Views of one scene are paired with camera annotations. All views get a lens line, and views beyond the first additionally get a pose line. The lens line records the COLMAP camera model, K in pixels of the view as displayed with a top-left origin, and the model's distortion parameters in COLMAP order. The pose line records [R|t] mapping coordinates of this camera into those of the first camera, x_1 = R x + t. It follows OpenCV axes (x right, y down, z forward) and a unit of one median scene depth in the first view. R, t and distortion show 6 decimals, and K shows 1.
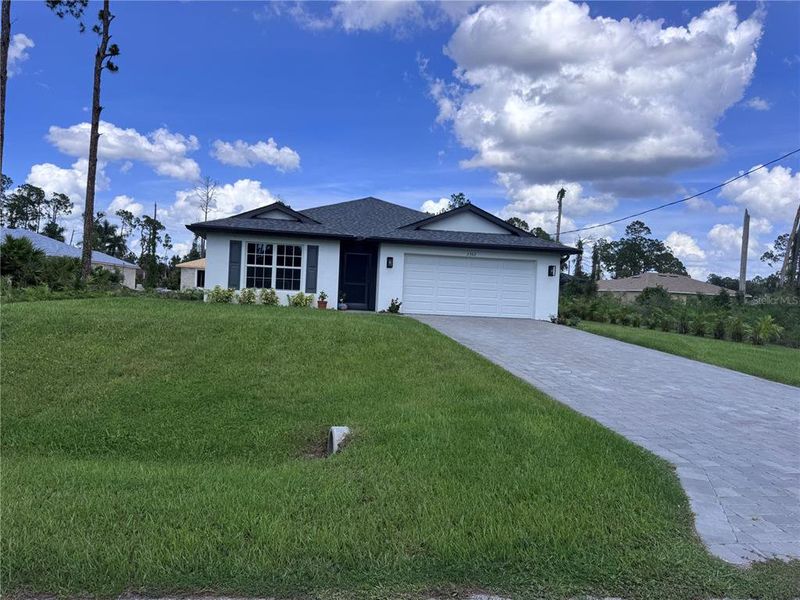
lens RADIAL K [[615.5, 0, 400.0], [0, 615.5, 300.0], [0, 0, 1]] dist [0.045991, -0.006809]
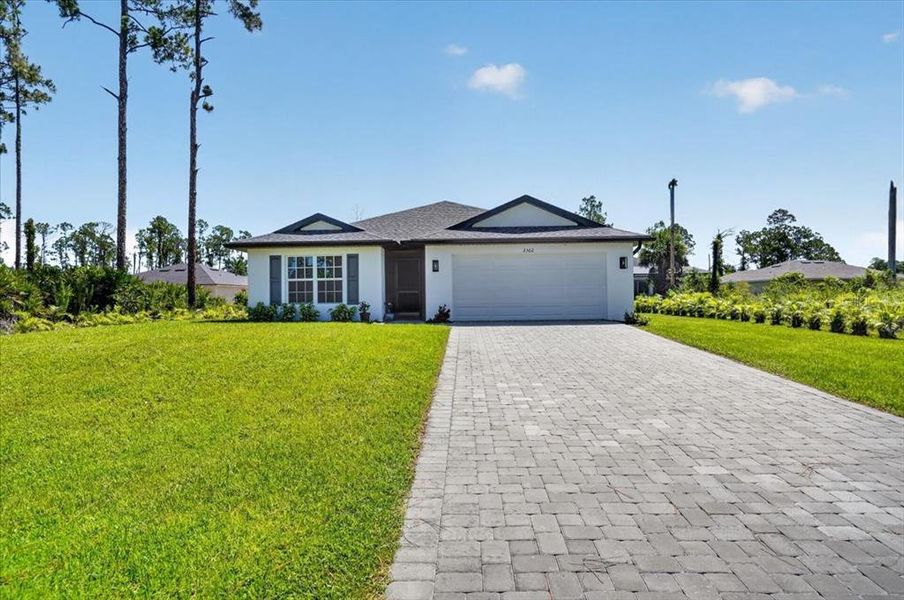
lens RADIAL K [[541.8, 0, 452.0], [0, 541.8, 300.0], [0, 0, 1]] dist [-0.001362, 0.001813]
pose [[0.977659, -0.059368, -0.201641, 0.128208], [0.057310, 0.998228, -0.016032, 0.002578], [0.202236, 0.004118, 0.979328, 0.165805]]
